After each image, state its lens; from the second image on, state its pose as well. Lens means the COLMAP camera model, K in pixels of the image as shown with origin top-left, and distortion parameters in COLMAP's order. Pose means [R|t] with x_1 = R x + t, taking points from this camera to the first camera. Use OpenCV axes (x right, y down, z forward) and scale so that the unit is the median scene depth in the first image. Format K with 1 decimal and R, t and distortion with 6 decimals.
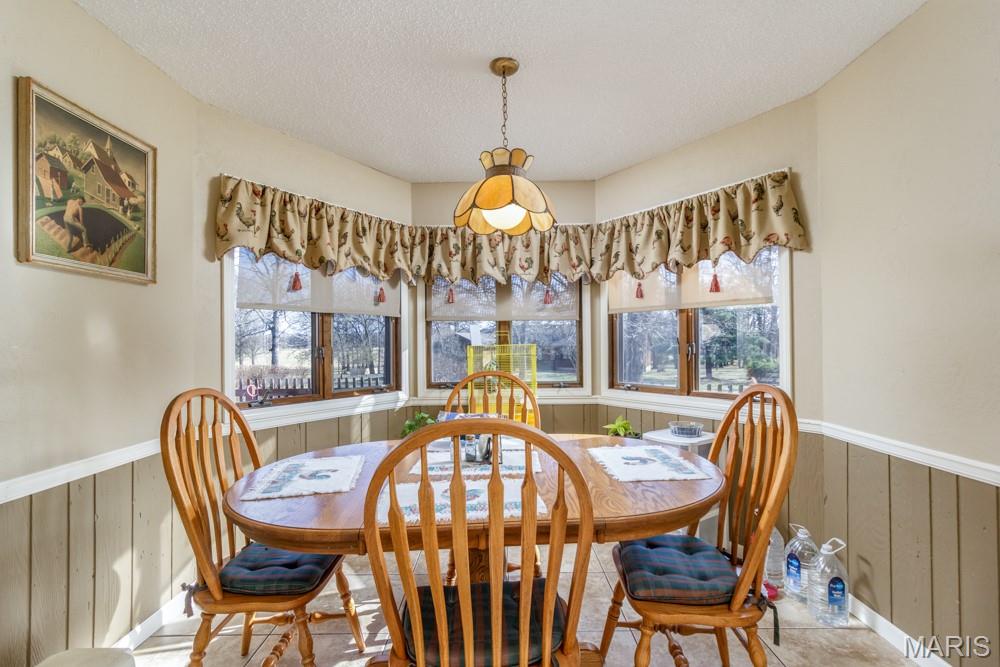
lens RADIAL K [[474.7, 0, 502.8], [0, 474.7, 328.7], [0, 0, 1]] dist [0.000957, -0.000068]
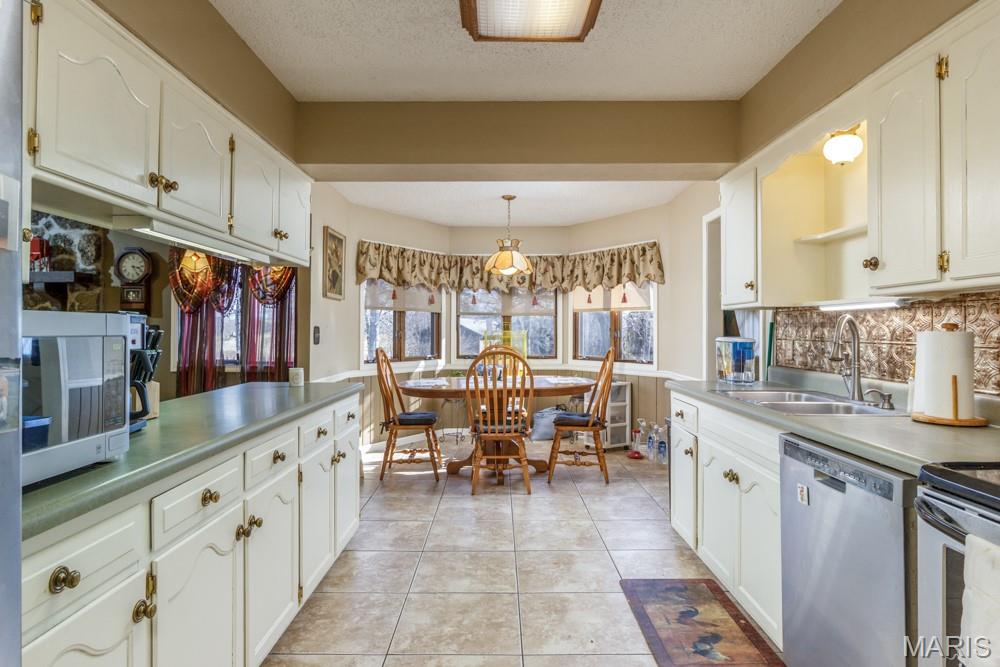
lens RADIAL K [[593.4, 0, 500.0], [0, 593.4, 333.5], [0, 0, 1]] dist [-0.001230, -0.000202]
pose [[0.999897, 0.012400, -0.007189, -0.006120], [-0.012147, 0.999339, 0.034277, -0.028570], [0.007609, -0.034186, 0.999387, -1.120052]]
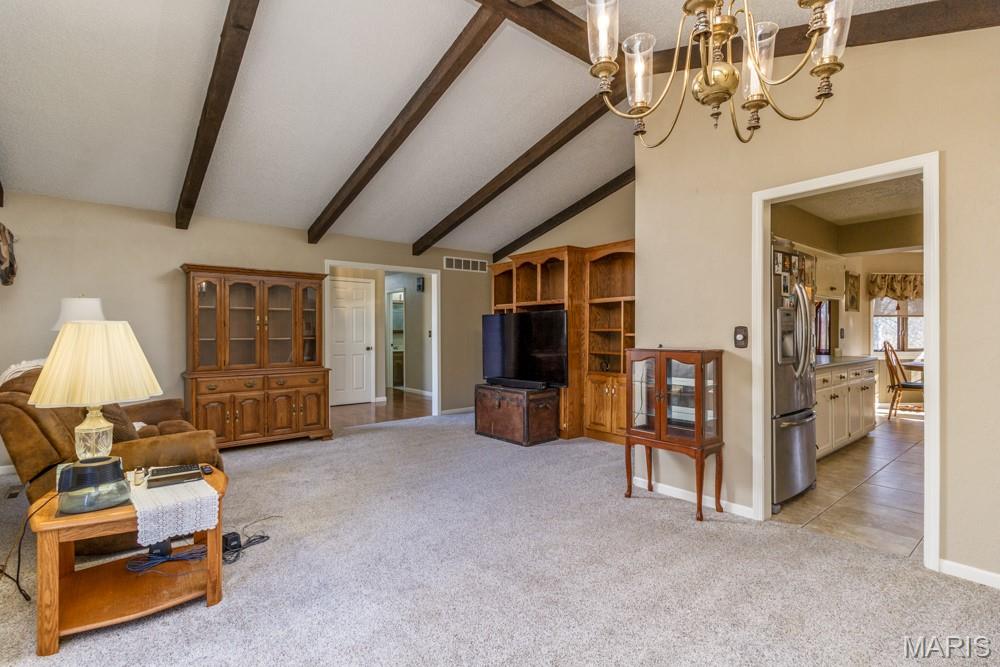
lens RADIAL K [[474.7, 0, 502.8], [0, 474.7, 328.7], [0, 0, 1]] dist [0.000957, -0.000068]
pose [[0.636942, 0.002755, -0.770907, 0.202825], [0.018554, 0.999649, 0.018902, -0.058261], [0.770689, -0.026343, 0.636667, -2.205441]]
